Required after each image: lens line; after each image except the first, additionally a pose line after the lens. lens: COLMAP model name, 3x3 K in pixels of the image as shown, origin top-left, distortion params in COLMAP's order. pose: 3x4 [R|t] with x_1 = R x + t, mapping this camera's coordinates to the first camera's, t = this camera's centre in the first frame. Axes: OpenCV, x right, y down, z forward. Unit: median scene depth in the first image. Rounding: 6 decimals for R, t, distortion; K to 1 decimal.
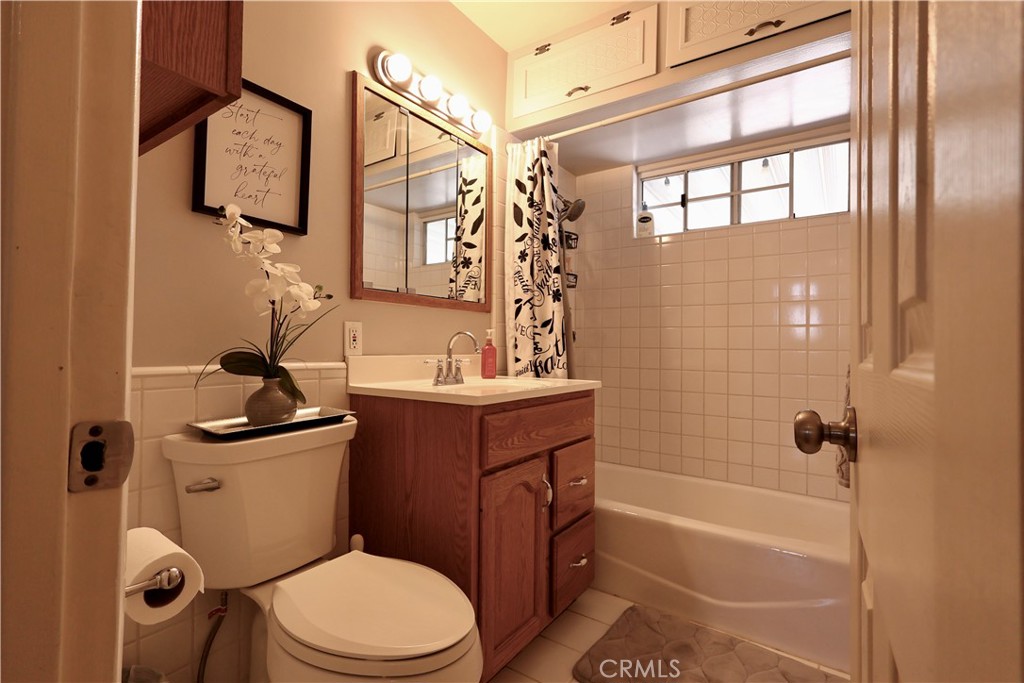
lens RADIAL K [[476.2, 0, 512.7], [0, 476.2, 342.5], [0, 0, 1]] dist [-0.001802, 0.000640]
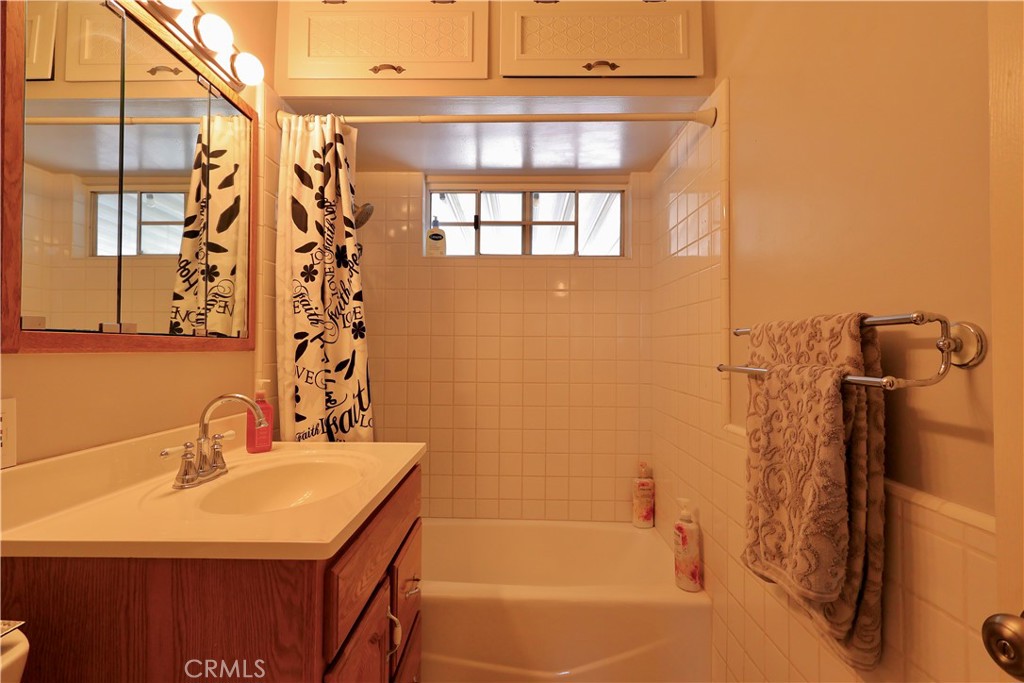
lens RADIAL K [[476.2, 0, 508.5], [0, 476.2, 340.6], [0, 0, 1]] dist [-0.001802, 0.000640]
pose [[0.833855, 0.004435, 0.551966, -0.123754], [-0.003044, 0.999989, -0.003437, -0.077651], [-0.551976, 0.001186, 0.833859, 0.231070]]
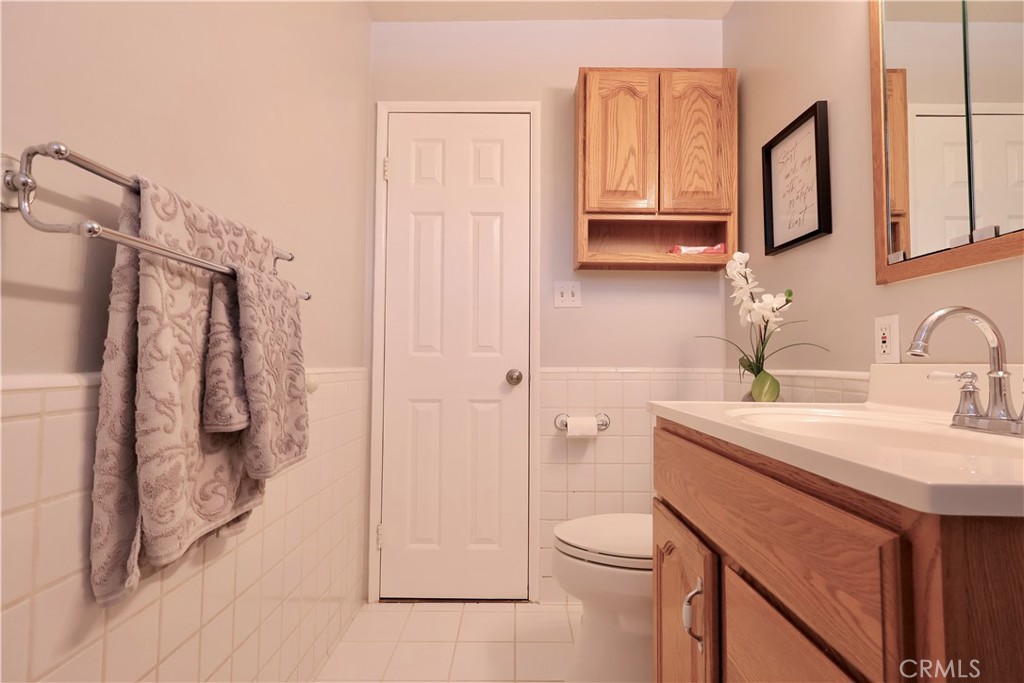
lens RADIAL K [[476.2, 0, 510.4], [0, 476.2, 342.5], [0, 0, 1]] dist [-0.001802, 0.000640]
pose [[-0.821045, -0.033171, -0.569898, 0.400578], [-0.001746, 0.998452, -0.055598, 0.027503], [0.570860, -0.044653, -0.819832, 0.945917]]
